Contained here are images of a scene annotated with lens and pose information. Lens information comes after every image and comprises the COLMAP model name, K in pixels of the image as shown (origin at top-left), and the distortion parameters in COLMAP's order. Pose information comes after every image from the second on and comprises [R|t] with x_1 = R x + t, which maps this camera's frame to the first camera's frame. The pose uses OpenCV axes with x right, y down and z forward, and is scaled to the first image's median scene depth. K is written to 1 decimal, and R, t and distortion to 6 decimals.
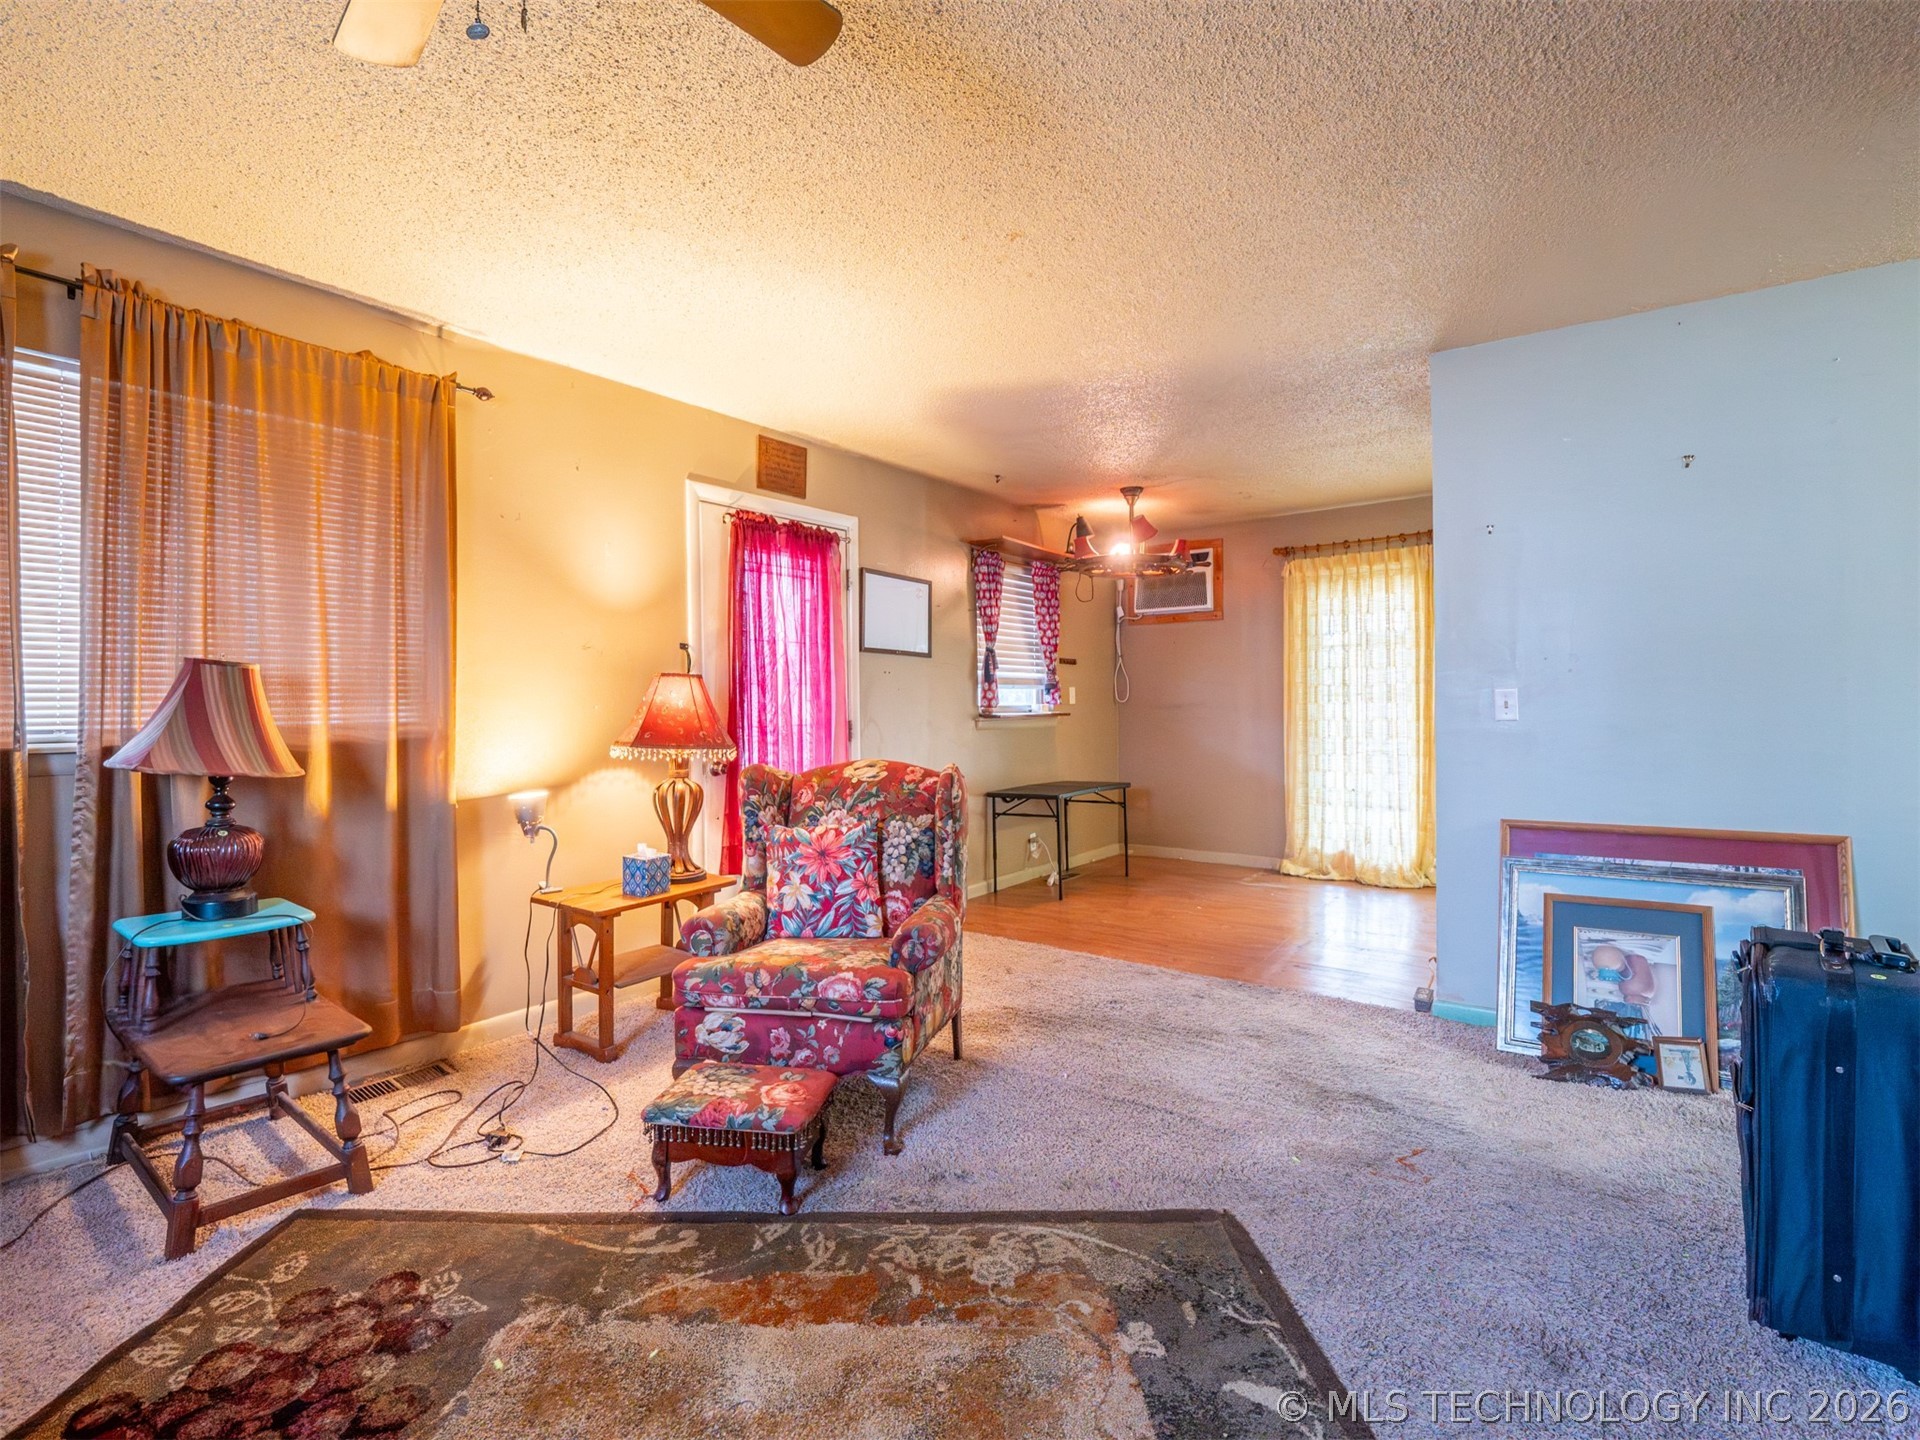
lens RADIAL K [[941.5, 0, 956.1], [0, 941.5, 707.6], [0, 0, 1]] dist [-0.009334, -0.003443]
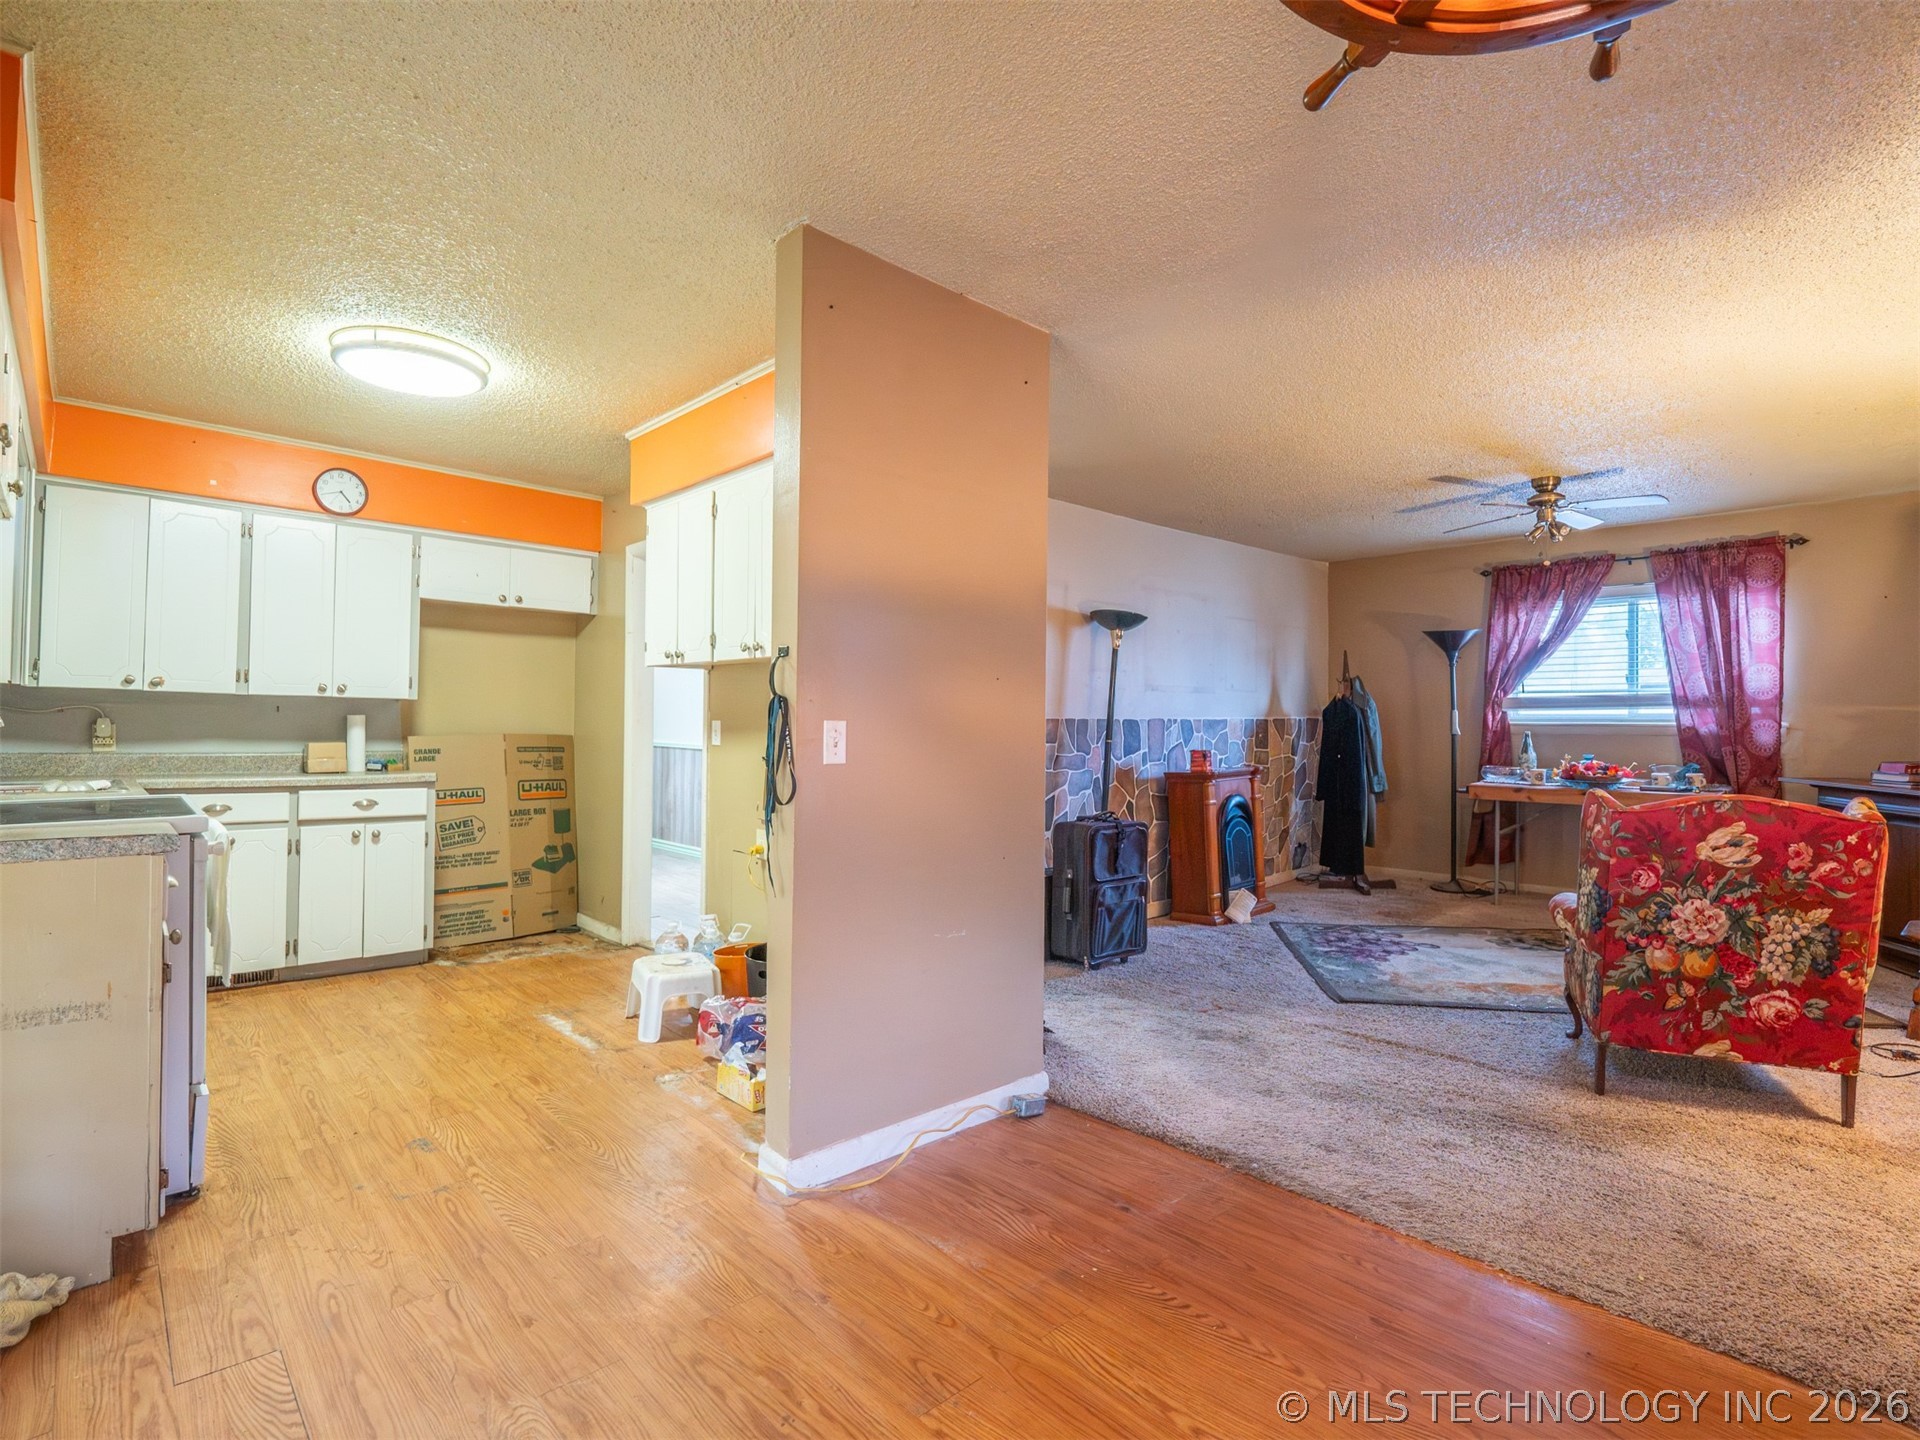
lens RADIAL K [[941.5, 0, 953.7], [0, 941.5, 709.6], [0, 0, 1]] dist [-0.009334, -0.003443]
pose [[-0.981807, 0.004595, 0.189828, 0.488776], [0.002602, 0.999939, -0.010748, -0.016409], [-0.189866, -0.010058, -0.981759, 2.139639]]
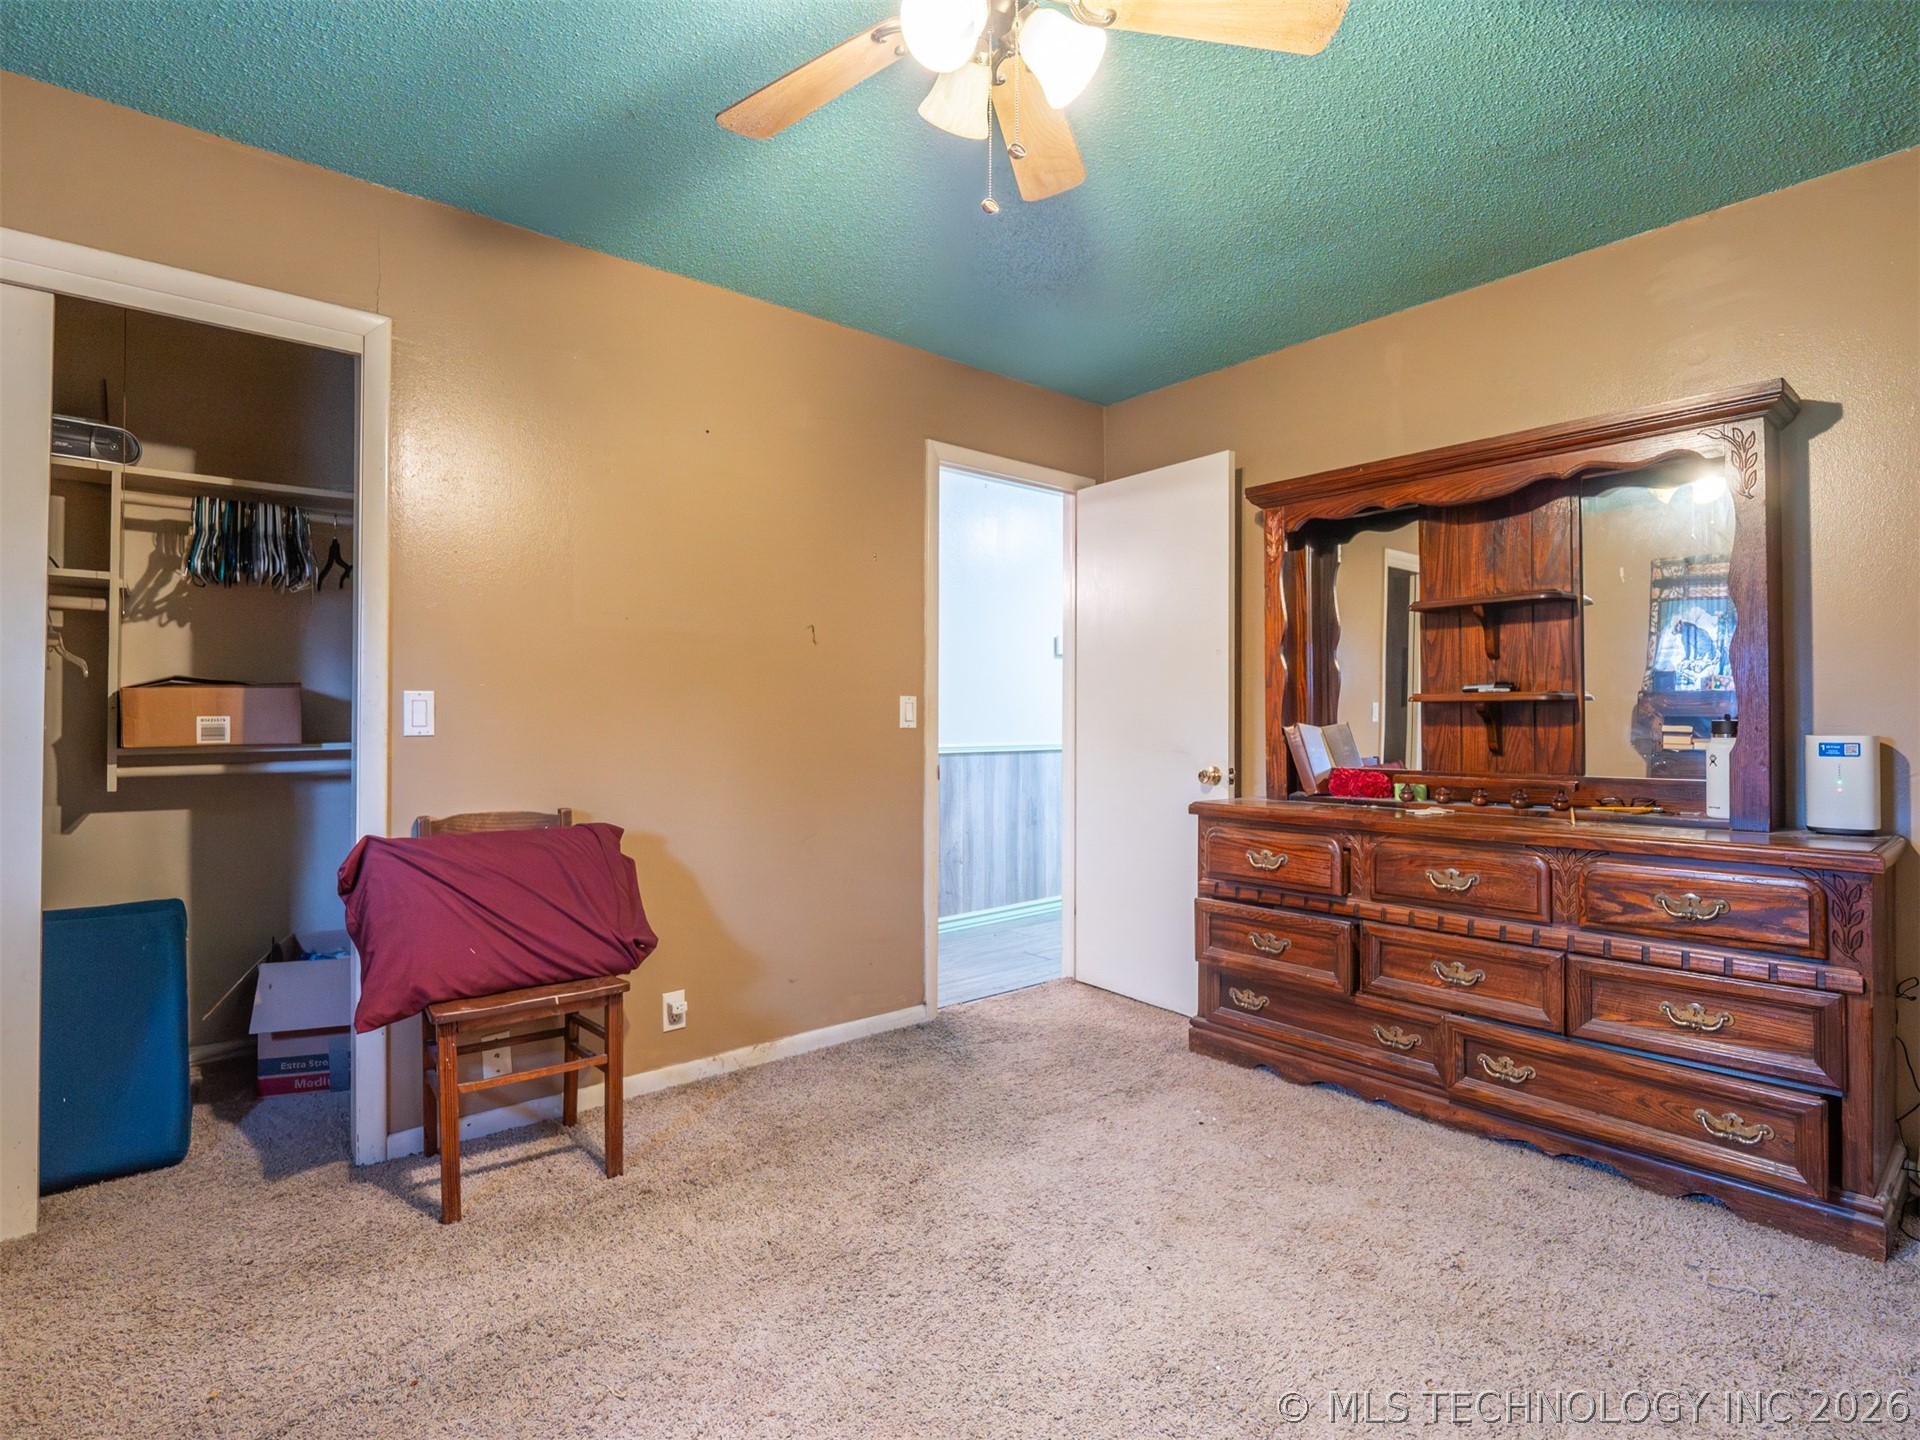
lens RADIAL K [[941.5, 0, 958.9], [0, 941.5, 720.3], [0, 0, 1]] dist [-0.009334, -0.003443]
pose [[-0.244022, 0.017199, -0.969617, 3.392993], [0.004511, 0.999852, 0.016600, -0.022906], [0.969759, -0.000323, -0.244064, -0.015299]]
